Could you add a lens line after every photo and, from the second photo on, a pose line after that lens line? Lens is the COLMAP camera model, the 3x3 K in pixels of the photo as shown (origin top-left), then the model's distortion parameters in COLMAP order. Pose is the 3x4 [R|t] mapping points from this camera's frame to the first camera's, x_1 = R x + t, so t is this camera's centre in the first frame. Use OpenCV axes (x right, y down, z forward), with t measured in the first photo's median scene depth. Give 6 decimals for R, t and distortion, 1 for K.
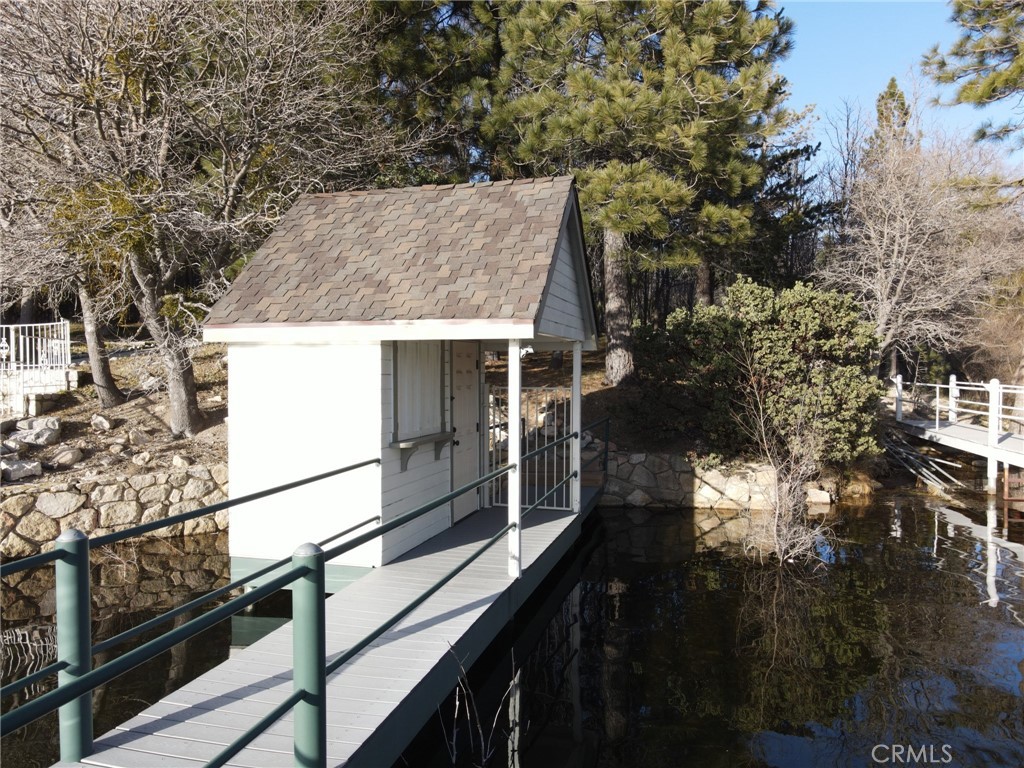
lens RADIAL K [[750.9, 0, 509.9], [0, 750.9, 385.0], [0, 0, 1]] dist [0.026628, 0.001654]
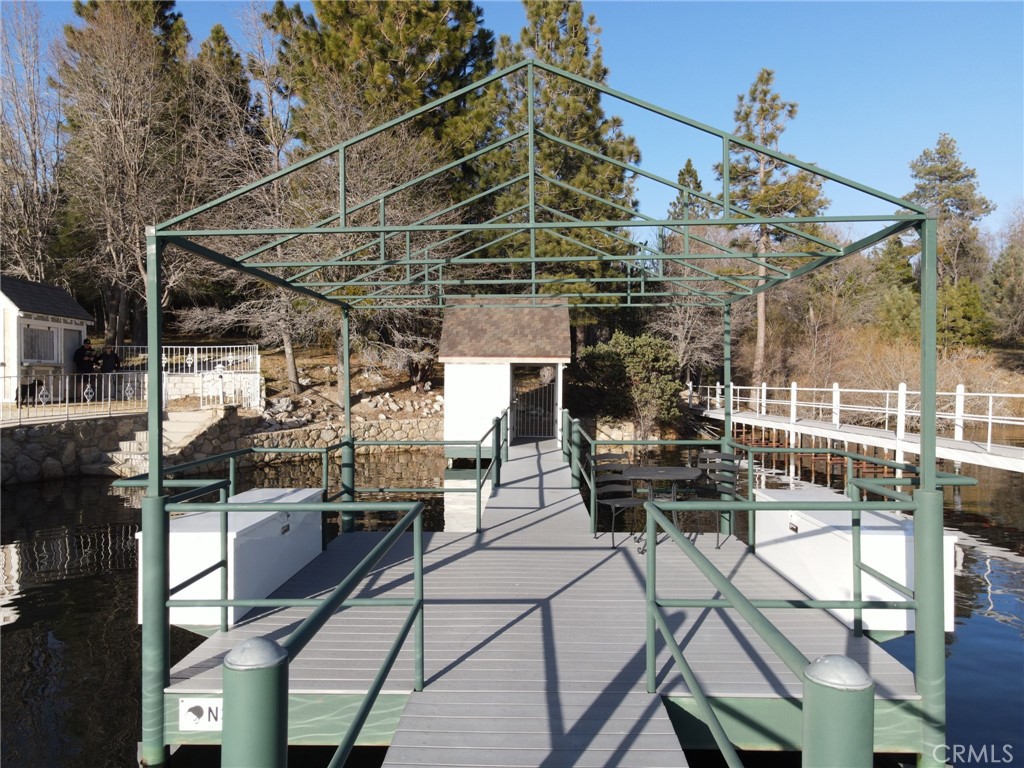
lens RADIAL K [[750.9, 0, 507.5], [0, 750.9, 383.4], [0, 0, 1]] dist [0.026628, 0.001654]
pose [[0.974252, 0.006422, 0.225371, -0.458398], [-0.002371, 0.999831, -0.018242, 0.037417], [-0.225450, 0.017238, 0.974102, -0.947827]]
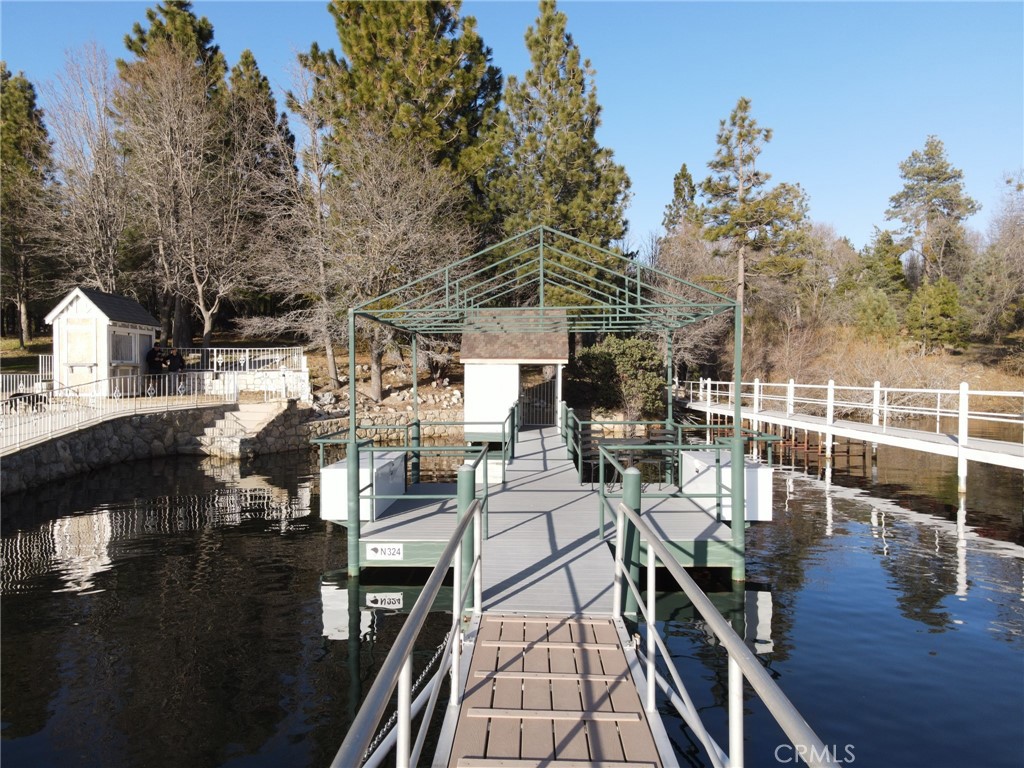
lens RADIAL K [[750.9, 0, 507.3], [0, 750.9, 383.9], [0, 0, 1]] dist [0.026628, 0.001654]
pose [[0.974817, 0.002898, 0.222987, -0.553018], [-0.000945, 0.999960, -0.008865, 0.034852], [-0.223004, 0.008431, 0.974781, -1.274291]]
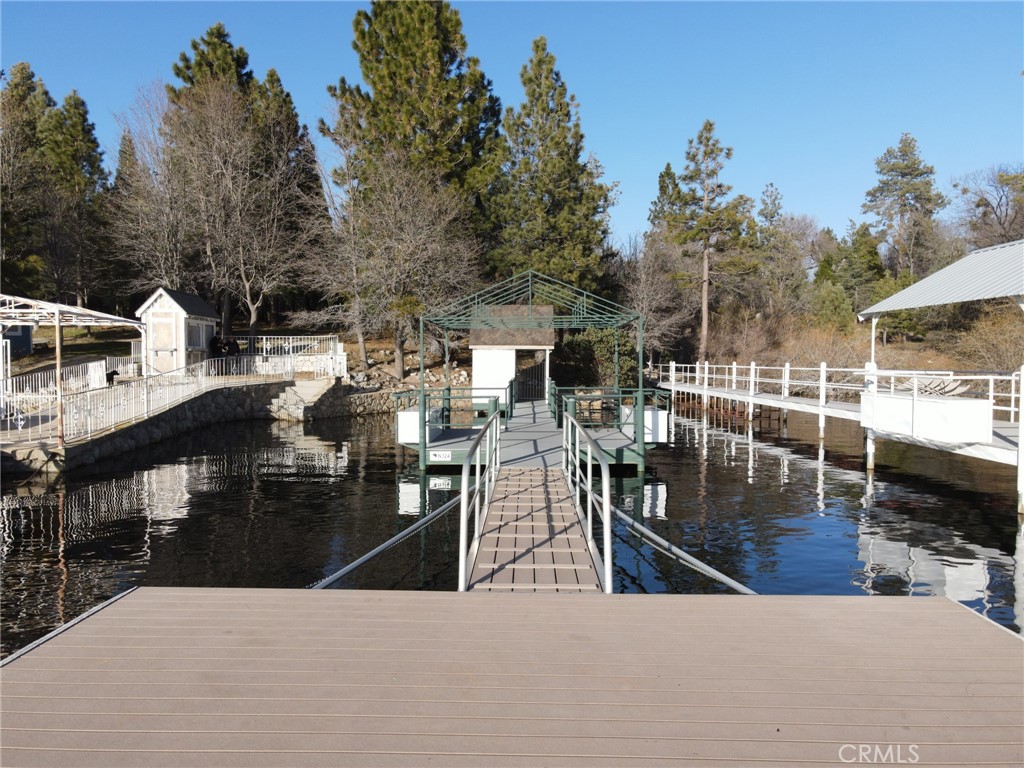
lens RADIAL K [[750.9, 0, 506.2], [0, 750.9, 384.1], [0, 0, 1]] dist [0.026628, 0.001654]
pose [[0.973597, -0.000711, 0.228271, -0.680511], [-0.001629, 0.999948, 0.010060, 0.054579], [-0.228267, -0.010166, 0.973546, -1.772991]]
